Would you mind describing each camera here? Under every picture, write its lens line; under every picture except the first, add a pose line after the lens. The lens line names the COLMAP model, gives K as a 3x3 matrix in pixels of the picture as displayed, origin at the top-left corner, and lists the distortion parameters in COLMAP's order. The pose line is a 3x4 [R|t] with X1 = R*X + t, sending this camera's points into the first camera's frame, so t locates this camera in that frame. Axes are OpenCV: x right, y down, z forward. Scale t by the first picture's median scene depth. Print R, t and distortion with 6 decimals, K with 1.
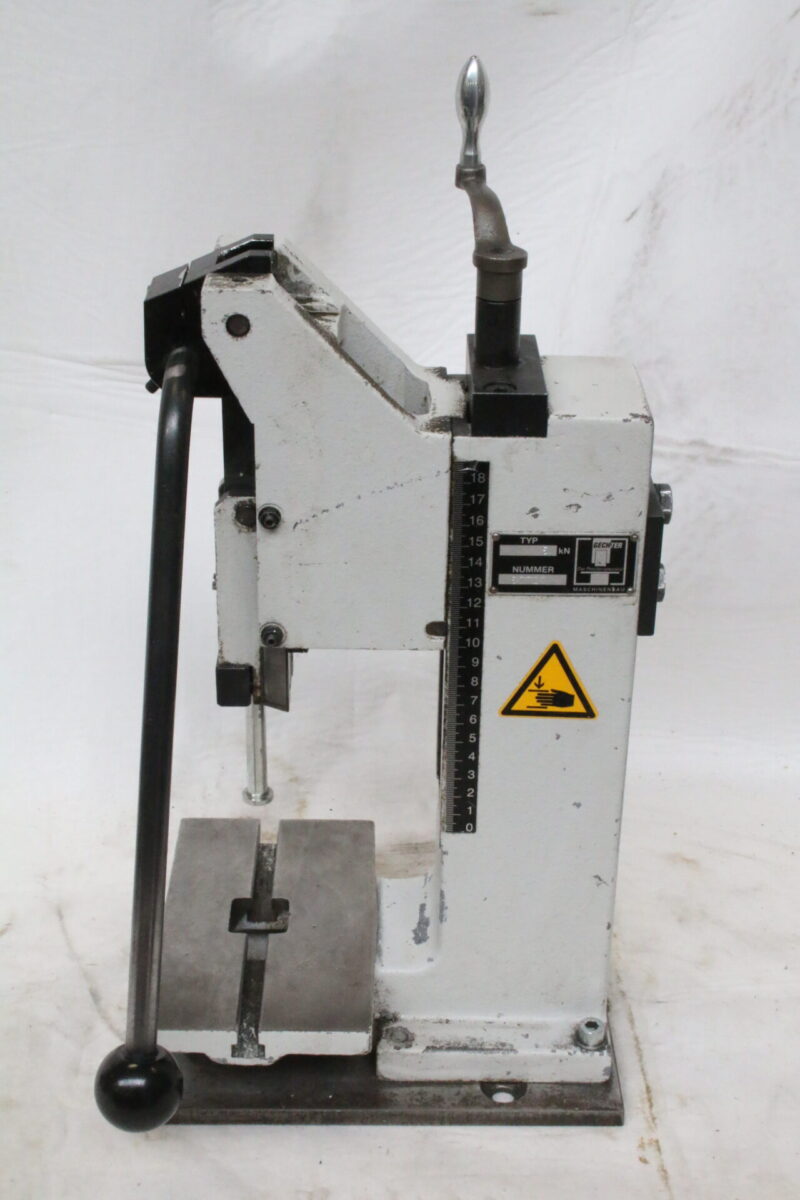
lens RADIAL K [[1931.8, 0, 396.6], [0, 1931.8, 597.1], [0, 0, 1]] dist [-0.005013, 0.000000]
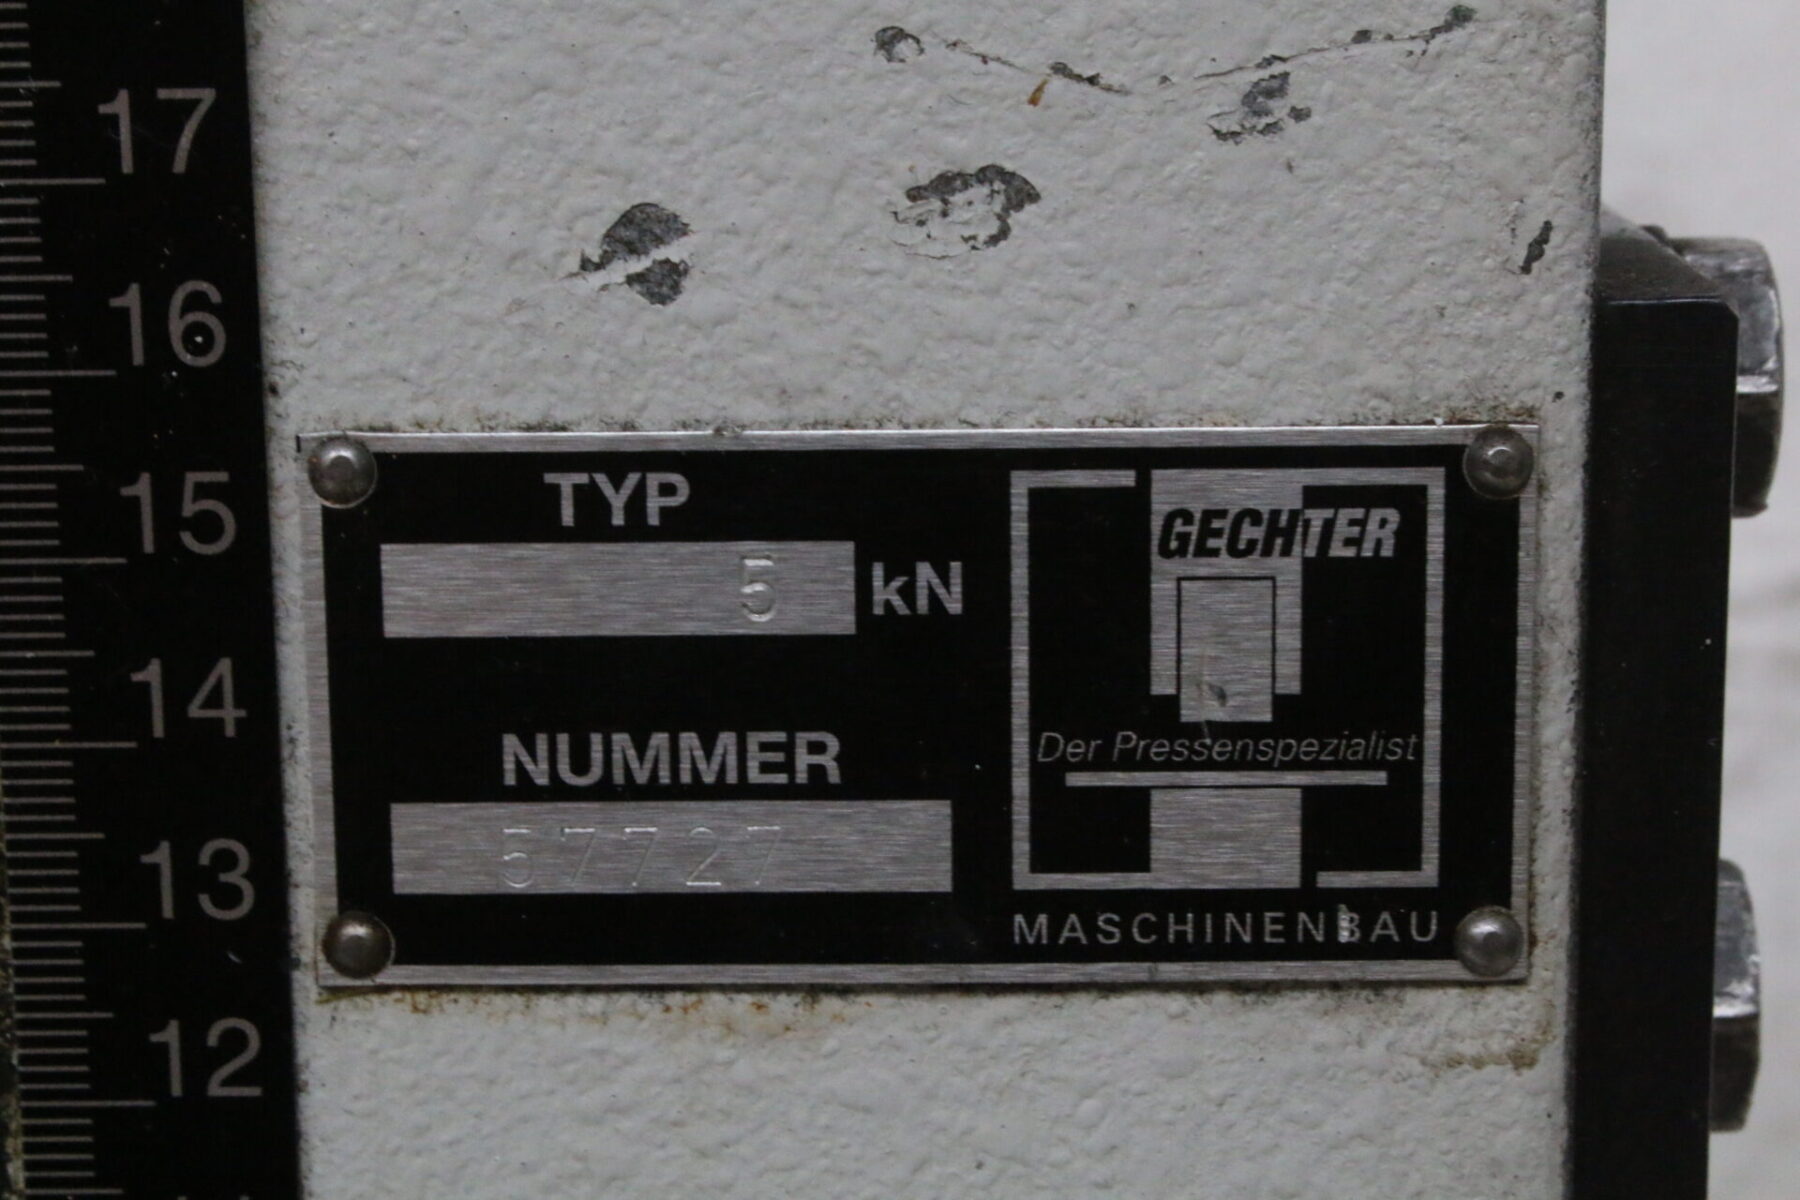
lens RADIAL K [[4407.9, 0, 898.3], [0, 4407.9, 599.2], [0, 0, 1]] dist [0.005058, 0.000000]
pose [[0.999368, -0.017630, -0.030862, 0.093759], [0.009570, 0.969709, -0.244074, 0.043552], [0.034230, 0.243625, 0.969265, 0.731617]]
